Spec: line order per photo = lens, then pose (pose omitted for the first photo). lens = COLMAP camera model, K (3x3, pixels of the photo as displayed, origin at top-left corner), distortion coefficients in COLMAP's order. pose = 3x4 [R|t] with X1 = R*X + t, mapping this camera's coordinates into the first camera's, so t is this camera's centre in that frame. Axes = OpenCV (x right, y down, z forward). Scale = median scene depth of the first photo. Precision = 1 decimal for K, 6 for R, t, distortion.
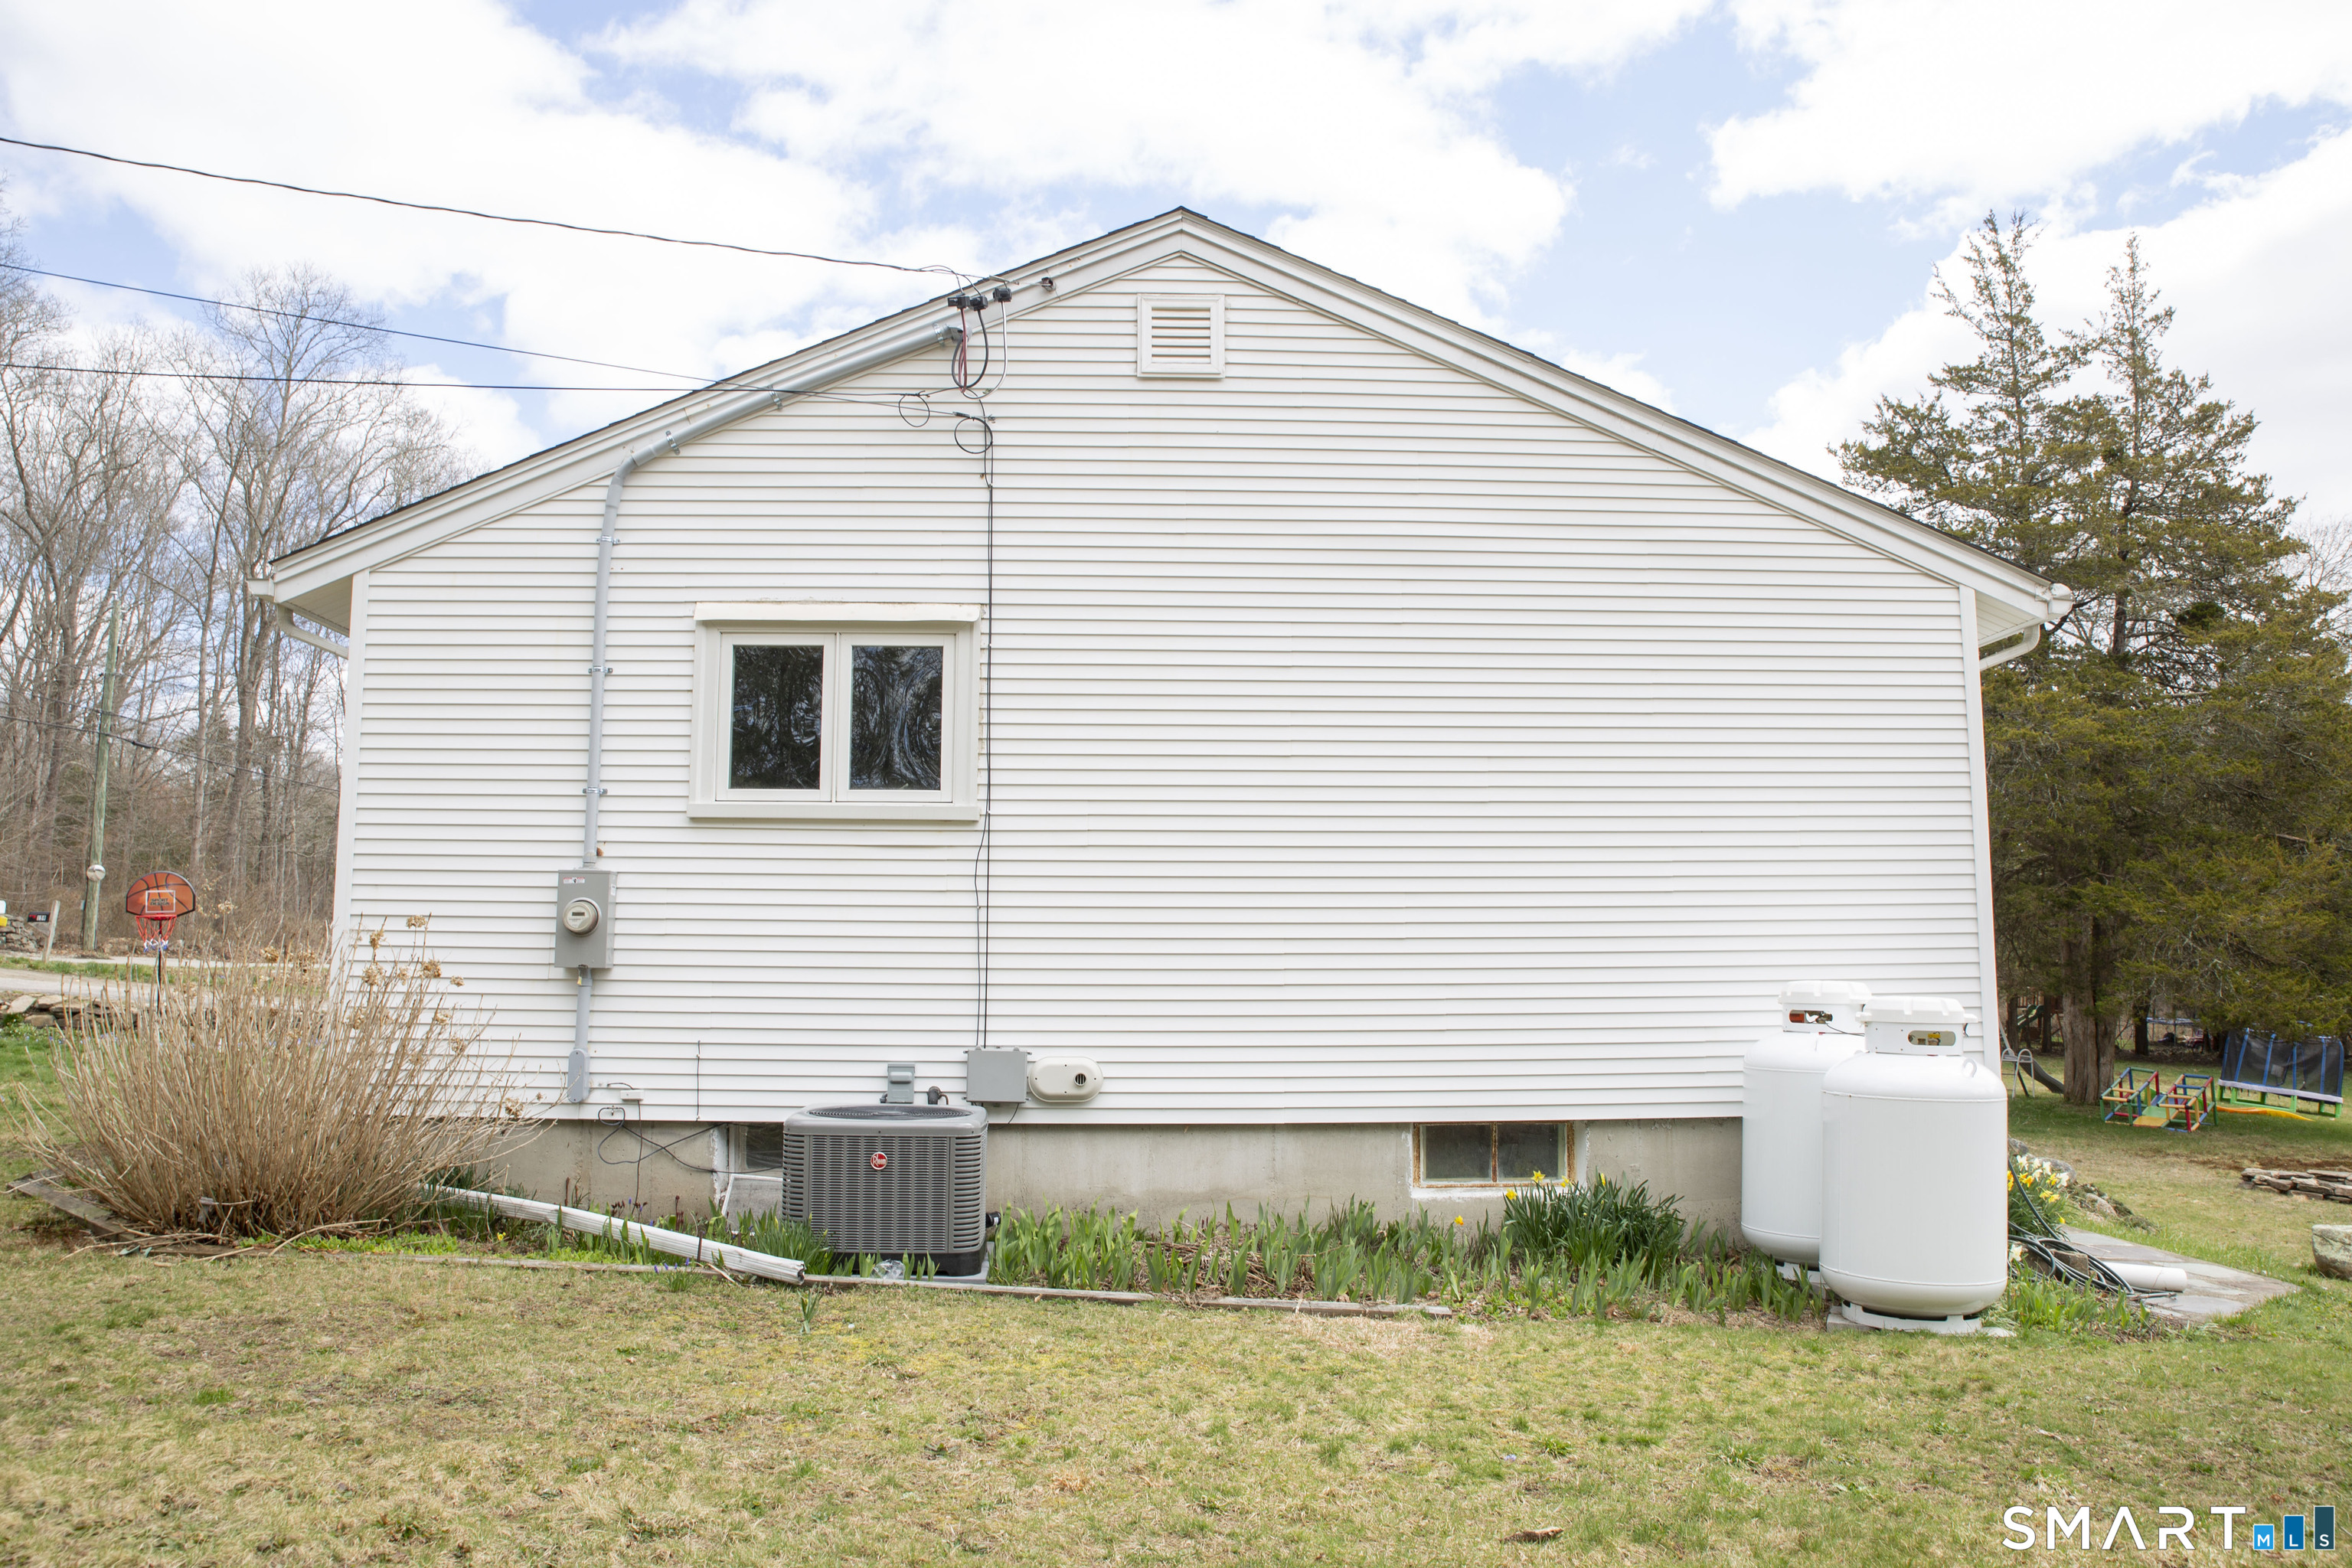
lens RADIAL K [[1622.9, 0, 1189.2], [0, 1622.9, 793.4], [0, 0, 1]] dist [-0.127197, 0.078509]
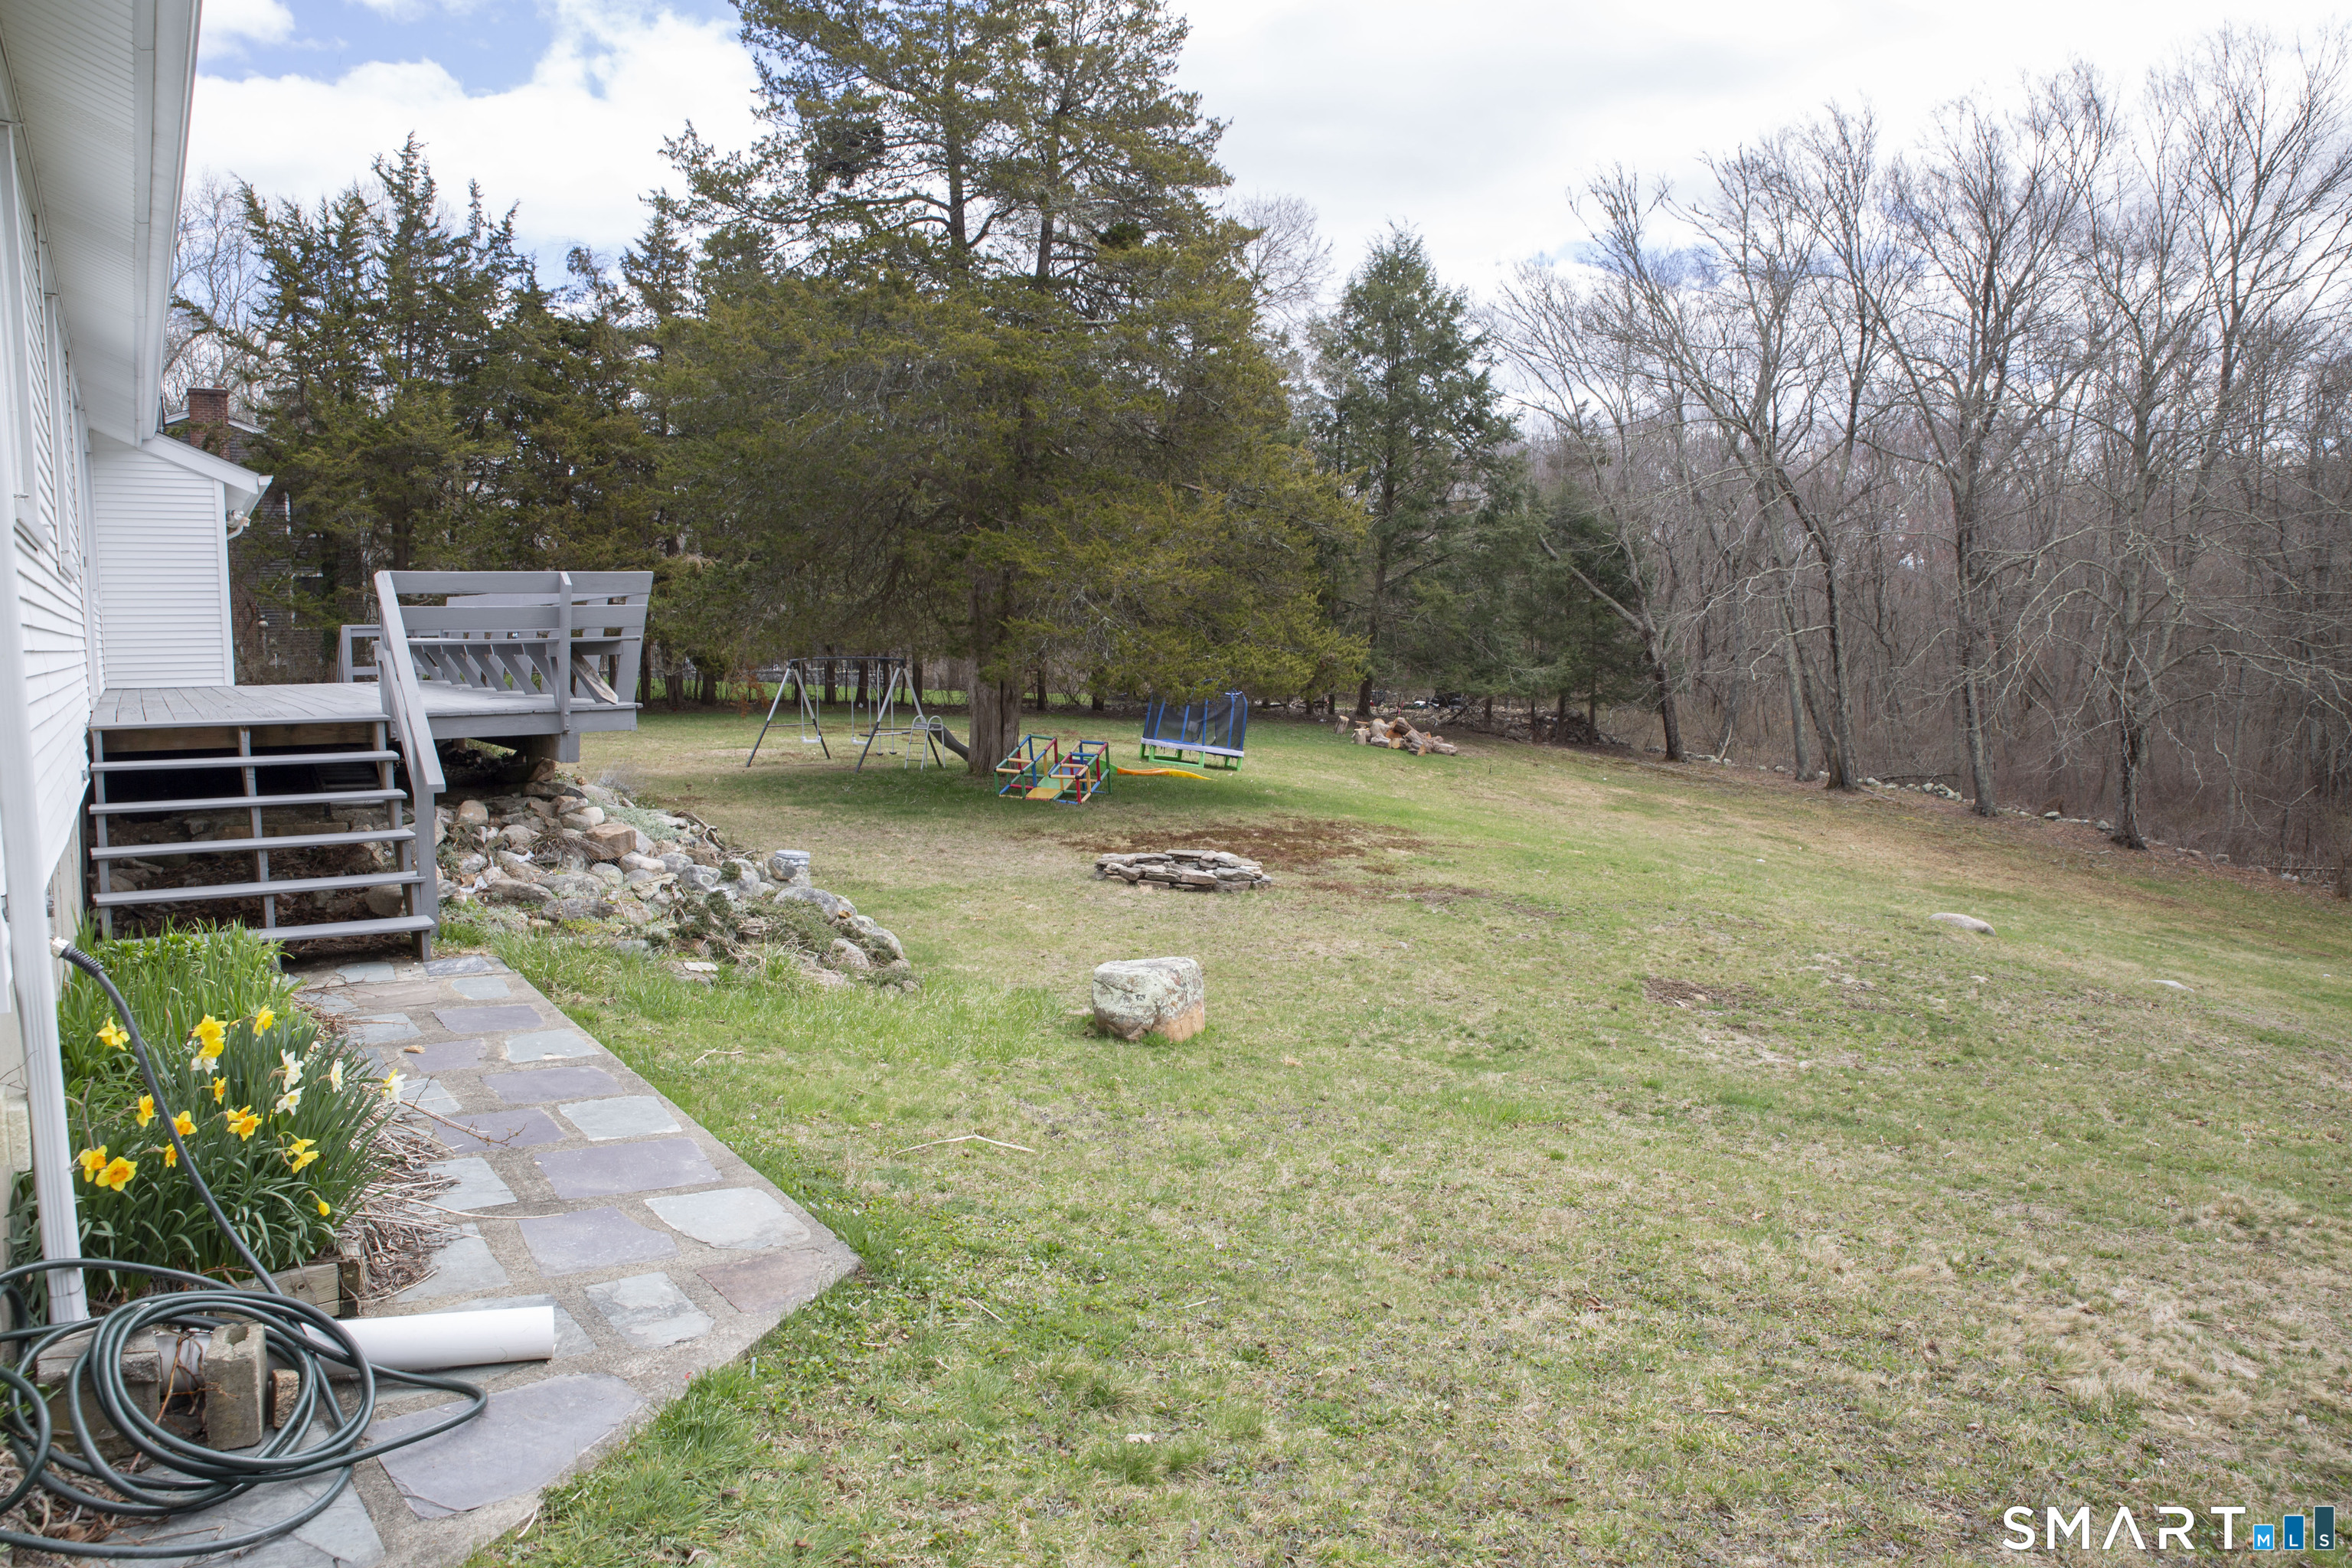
lens RADIAL K [[1622.9, 0, 1189.2], [0, 1622.9, 793.4], [0, 0, 1]] dist [-0.127197, 0.078509]
pose [[0.837469, -0.063677, 0.542762, 0.162587], [-0.051121, 0.979705, 0.193817, 0.019705], [-0.544088, -0.190062, 0.817218, 0.164363]]
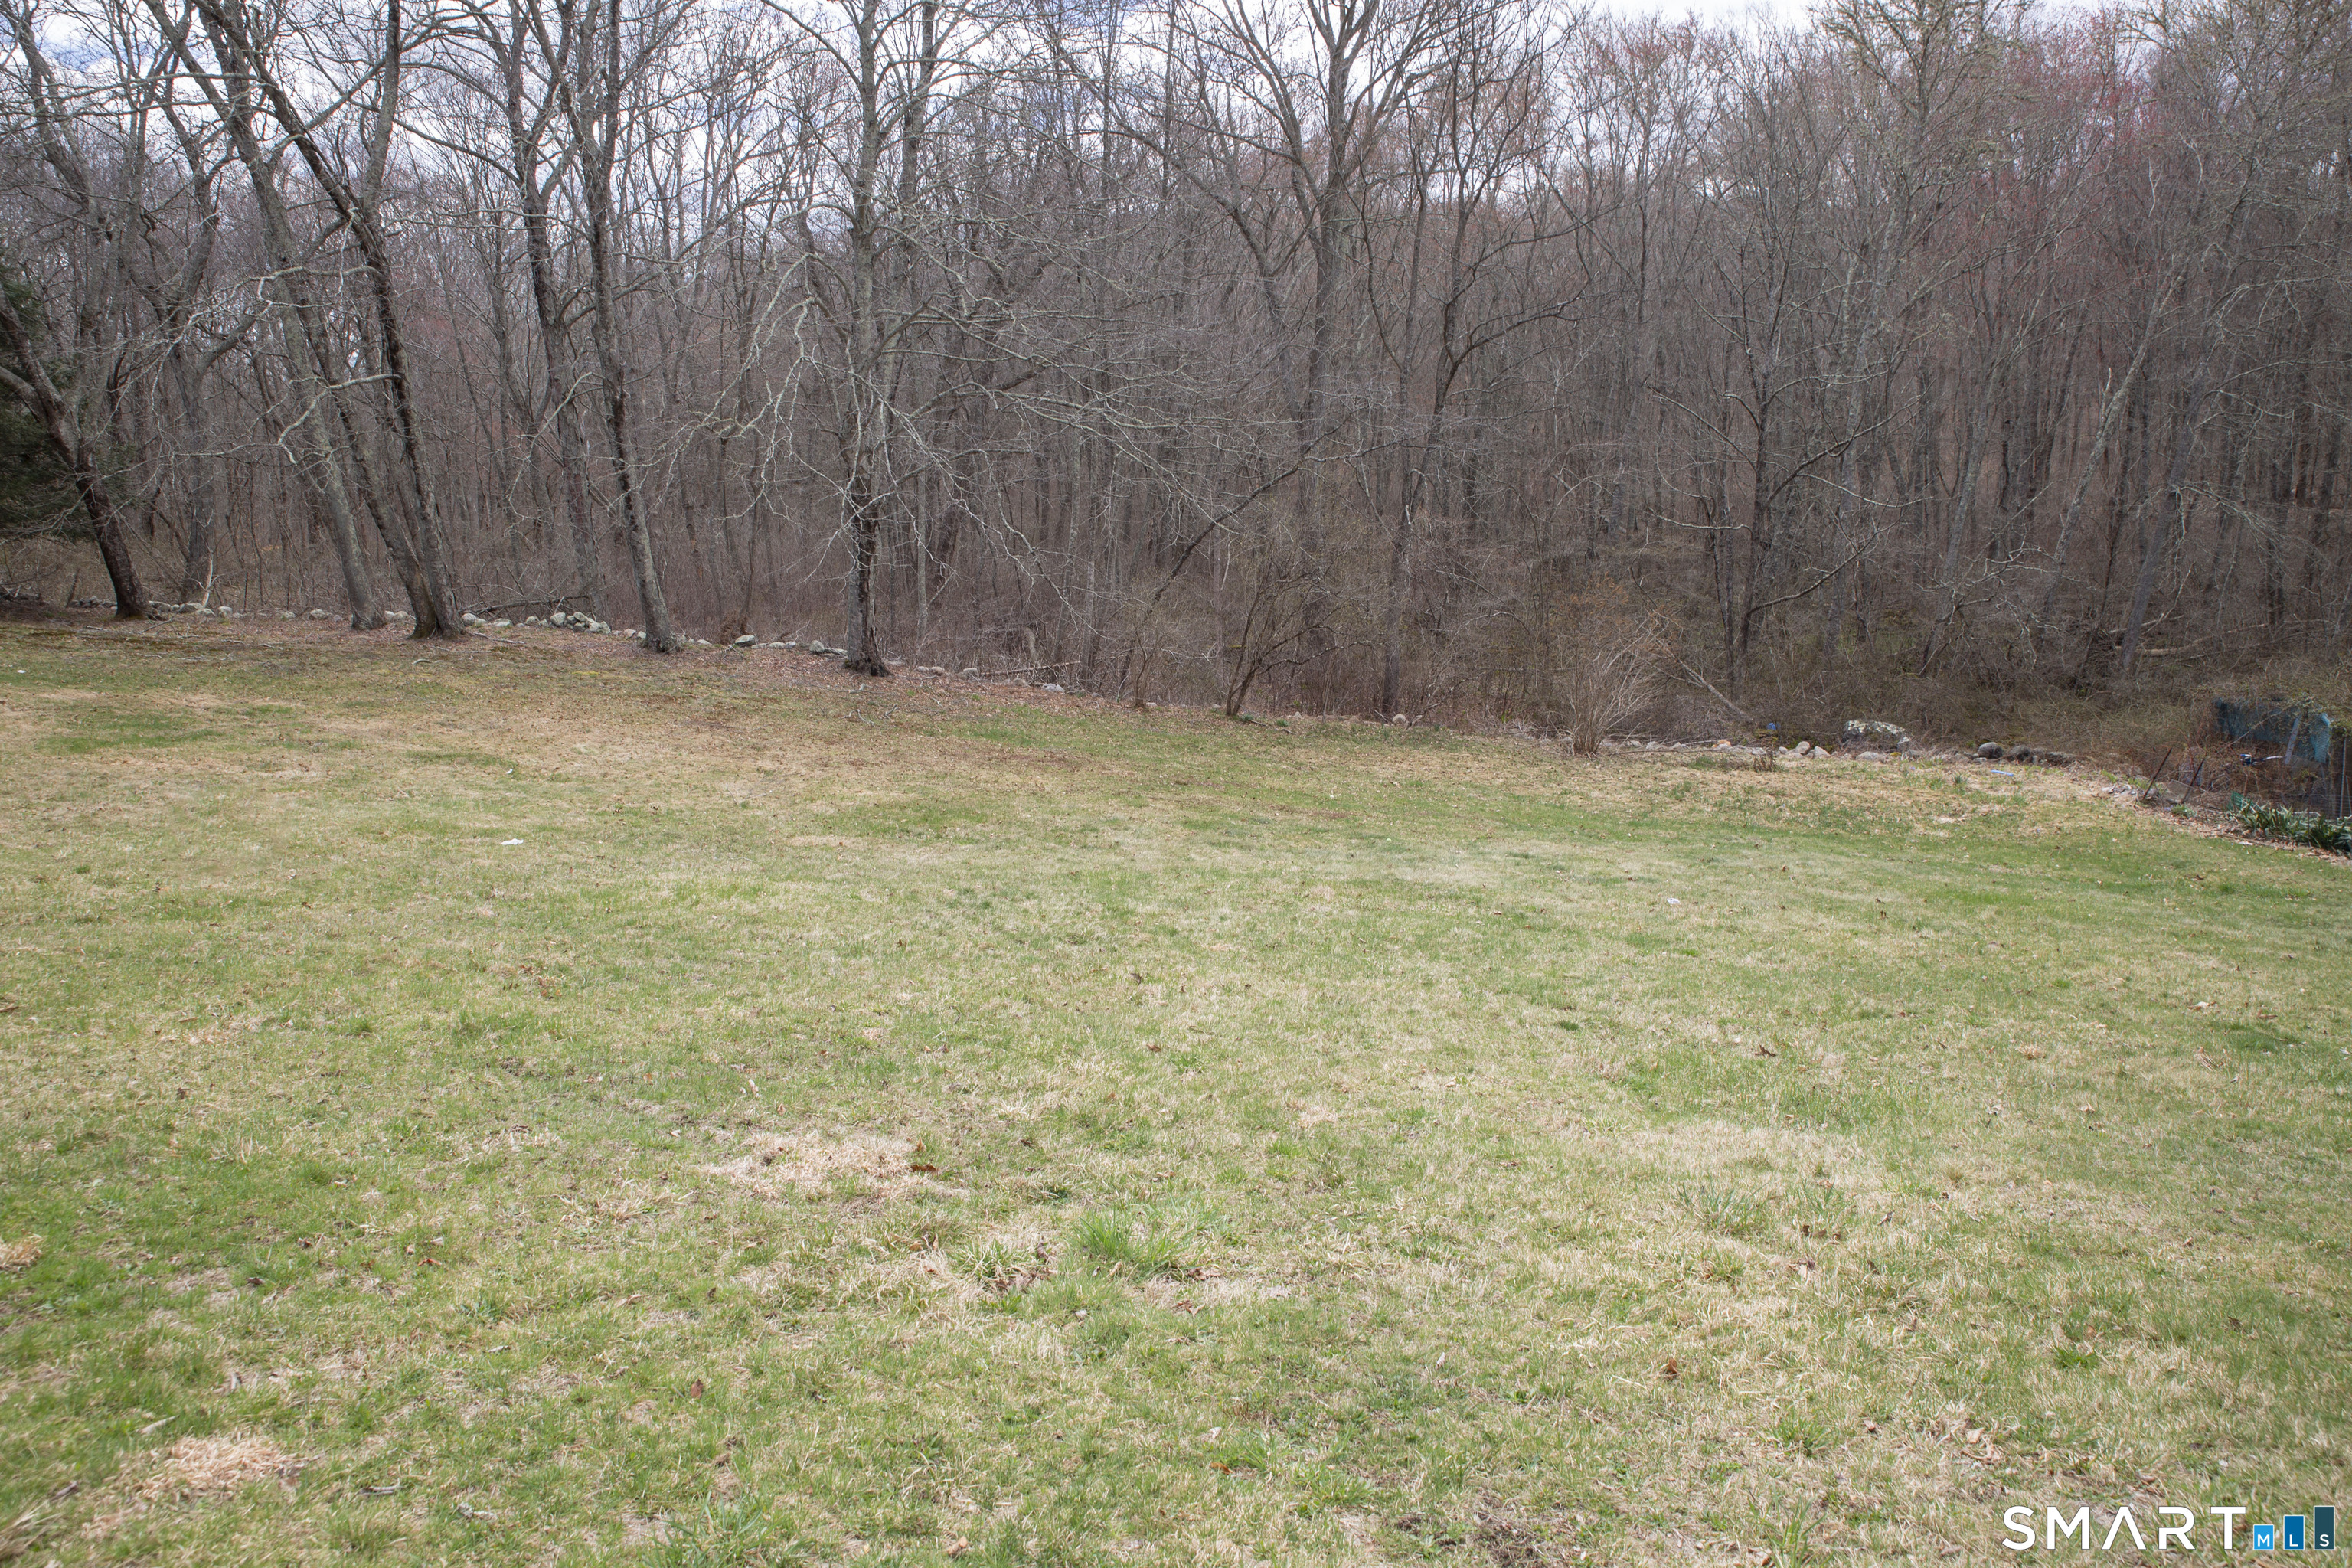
lens RADIAL K [[1622.9, 0, 1189.2], [0, 1622.9, 793.4], [0, 0, 1]] dist [-0.127197, 0.078509]
pose [[0.068977, -0.228333, 0.971136, 0.332575], [-0.098728, 0.967114, 0.234400, 0.052210], [-0.992721, -0.112046, 0.044166, 0.325839]]
